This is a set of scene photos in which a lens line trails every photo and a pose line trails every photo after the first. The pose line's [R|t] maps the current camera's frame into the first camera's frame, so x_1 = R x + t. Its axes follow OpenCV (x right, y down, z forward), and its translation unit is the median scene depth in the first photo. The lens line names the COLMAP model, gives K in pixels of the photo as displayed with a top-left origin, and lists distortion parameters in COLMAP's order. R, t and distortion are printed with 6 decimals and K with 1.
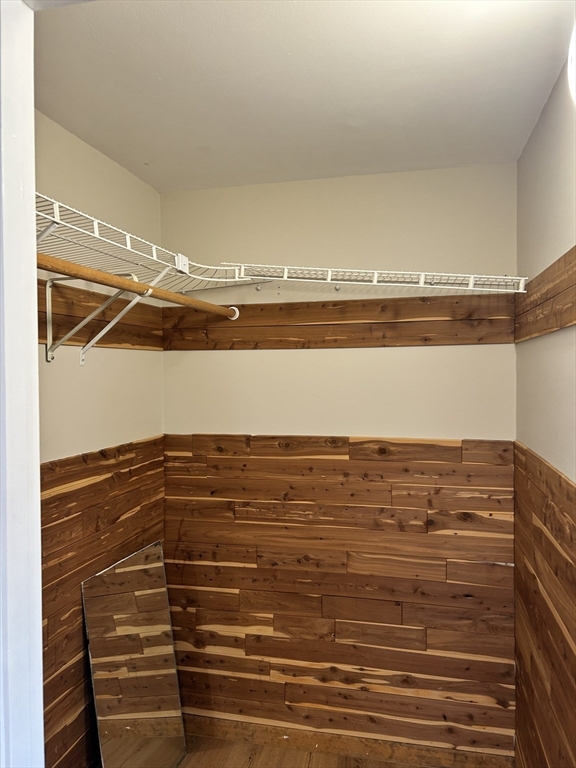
lens RADIAL K [[617.2, 0, 288.0], [0, 617.2, 387.8], [0, 0, 1]] dist [0.085508, -0.089607]
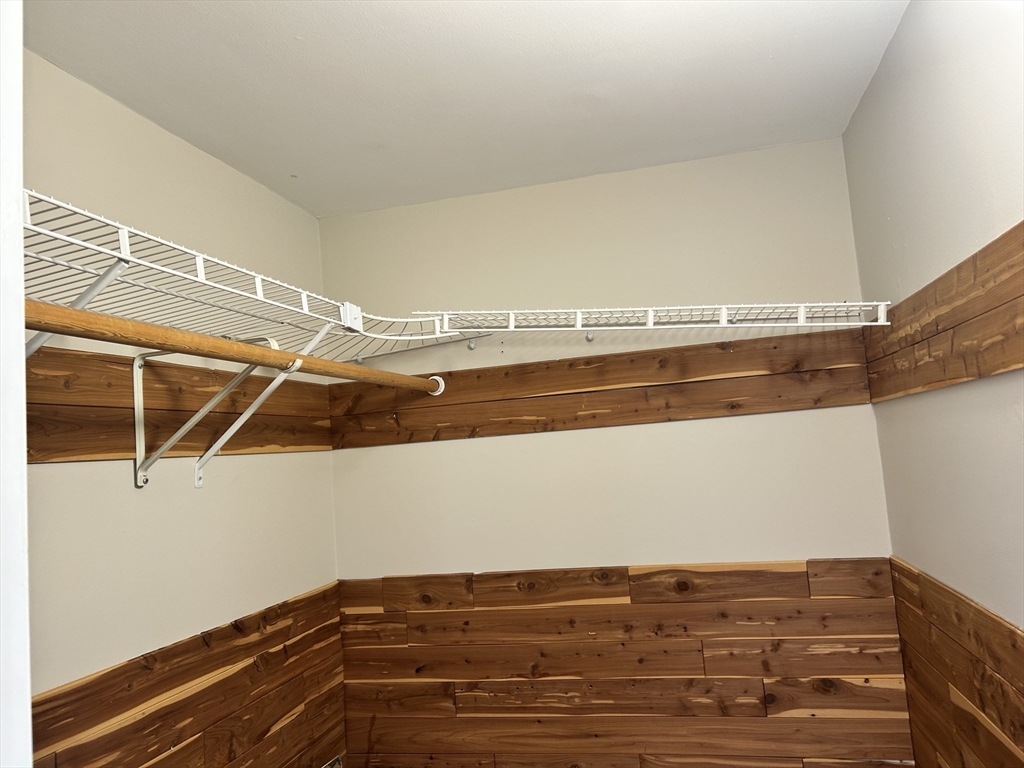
lens RADIAL K [[822.9, 0, 500.8], [0, 822.9, 384.5], [0, 0, 1]] dist [0.085508, -0.089607]
pose [[0.997602, -0.067974, -0.013012, -0.007695], [0.066103, 0.991537, -0.111736, -0.019751], [0.020497, 0.110608, 0.993653, 0.130575]]
